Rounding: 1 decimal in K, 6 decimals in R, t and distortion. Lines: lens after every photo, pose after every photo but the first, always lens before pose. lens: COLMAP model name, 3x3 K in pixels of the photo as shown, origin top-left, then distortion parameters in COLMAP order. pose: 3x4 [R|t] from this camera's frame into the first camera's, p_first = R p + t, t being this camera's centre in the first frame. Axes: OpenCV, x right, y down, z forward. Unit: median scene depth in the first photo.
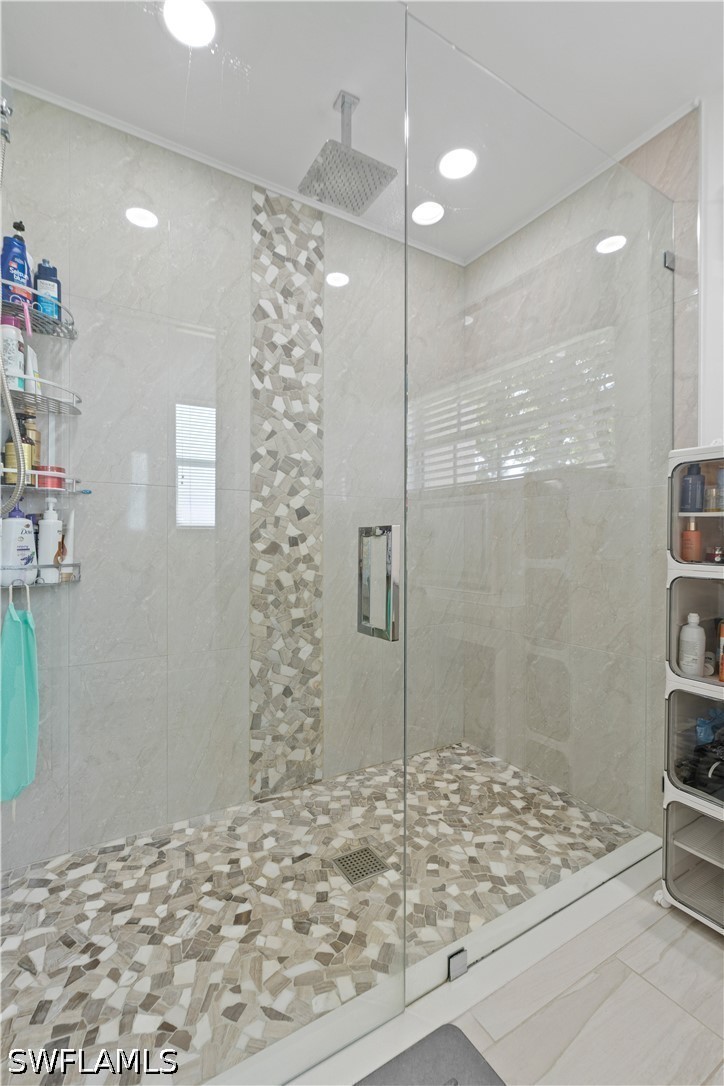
lens RADIAL K [[487.3, 0, 364.8], [0, 487.3, 535.9], [0, 0, 1]] dist [-0.007892, 0.001683]
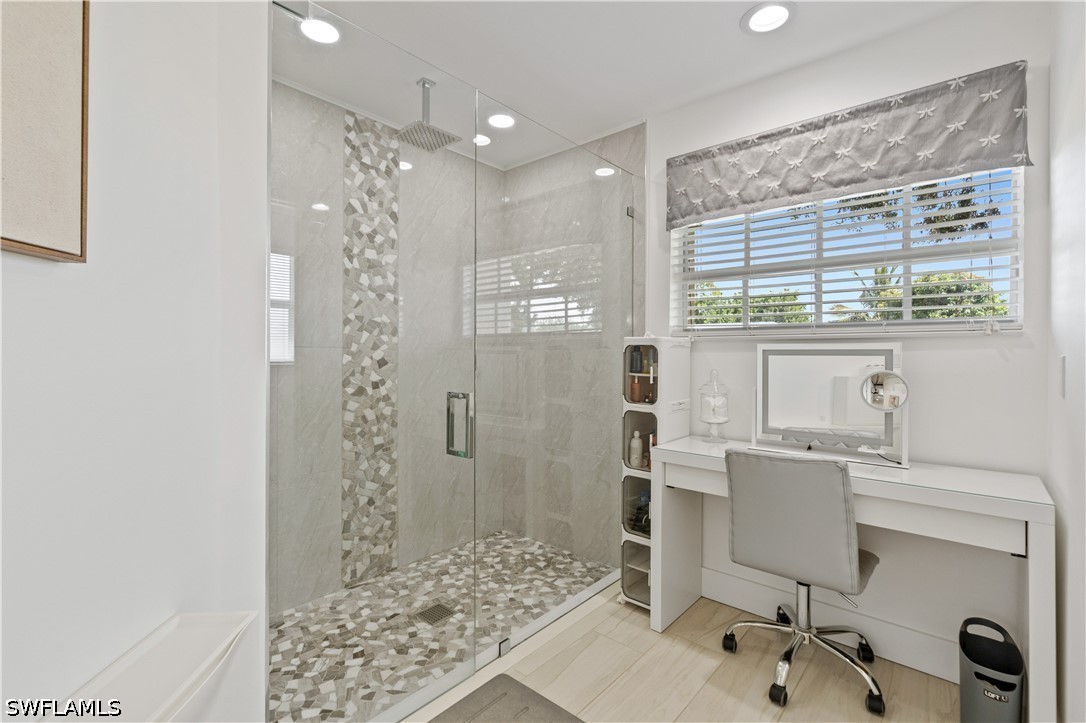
lens RADIAL K [[487.3, 0, 546.0], [0, 487.3, 347.0], [0, 0, 1]] dist [-0.007892, 0.001683]
pose [[0.954079, 0.002389, 0.299545, -0.109342], [-0.000735, 0.999984, -0.005635, -0.089299], [-0.299553, 0.005156, 0.954066, -0.397591]]
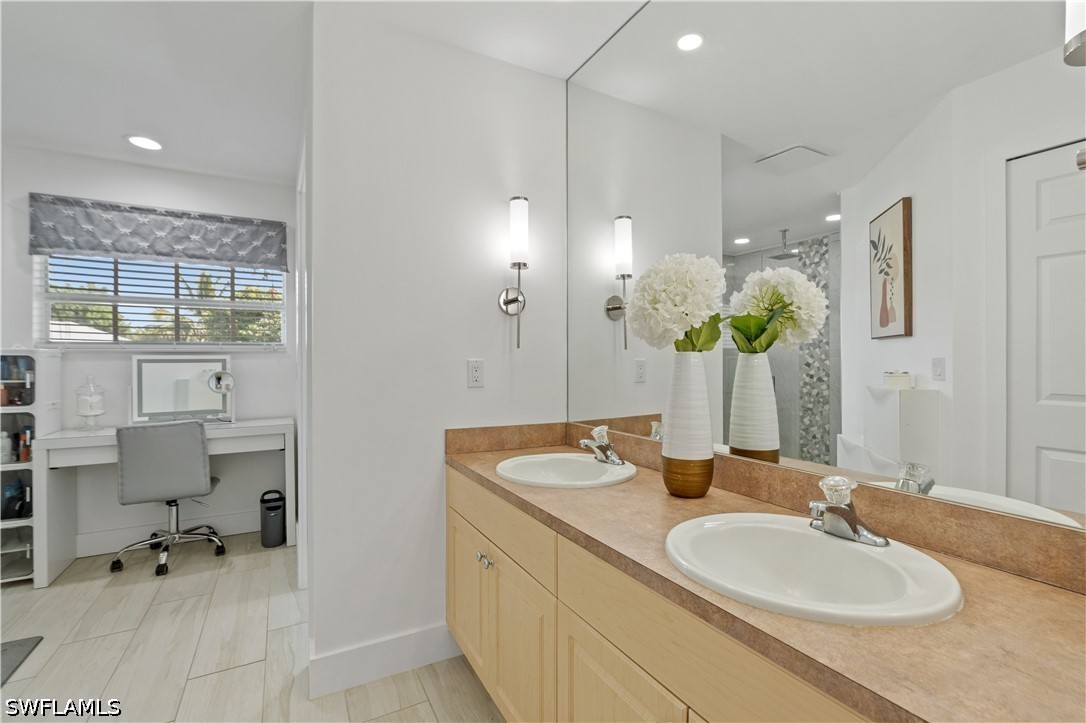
lens RADIAL K [[478.0, 0, 542.9], [0, 478.0, 366.6], [0, 0, 1]] dist [-0.001538, 0.000530]
pose [[0.046156, -0.018682, 0.998760, -0.822554], [0.001908, 0.999825, 0.018614, -0.092492], [-0.998932, 0.001046, 0.046183, -0.897528]]
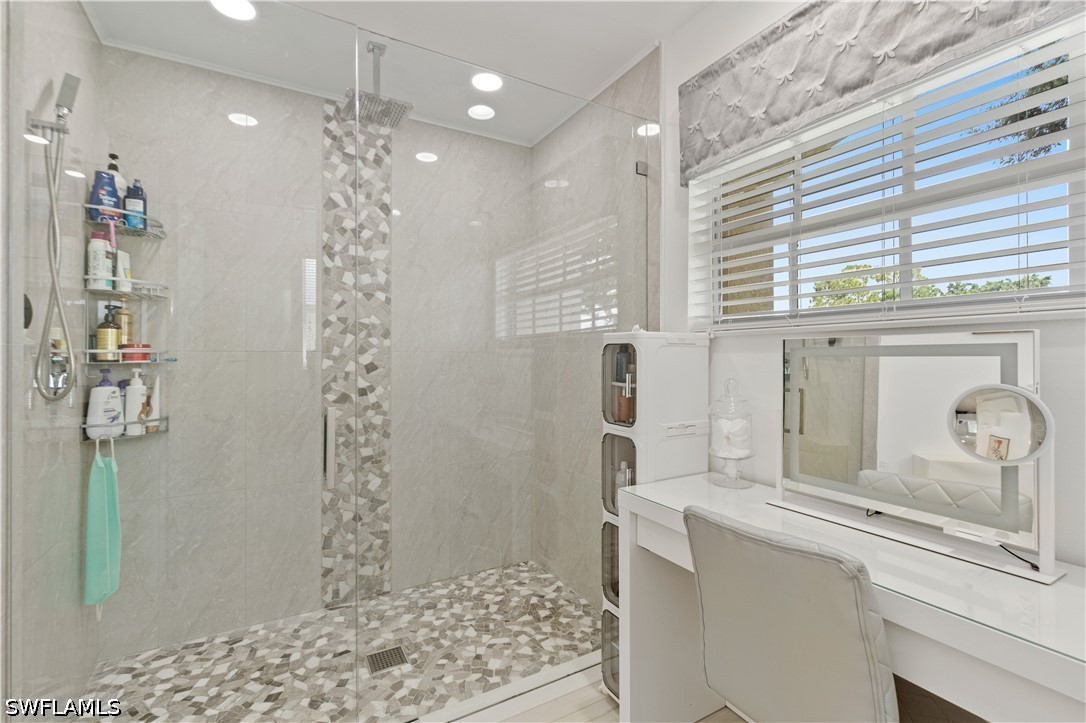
lens RADIAL K [[482.9, 0, 549.7], [0, 482.9, 350.6], [0, 0, 1]] dist [-0.004538, 0.001509]
pose [[0.999574, -0.007817, -0.028131, 0.372981], [0.007580, 0.999935, -0.008526, -0.082133], [0.028195, 0.008309, 0.999568, -0.187559]]
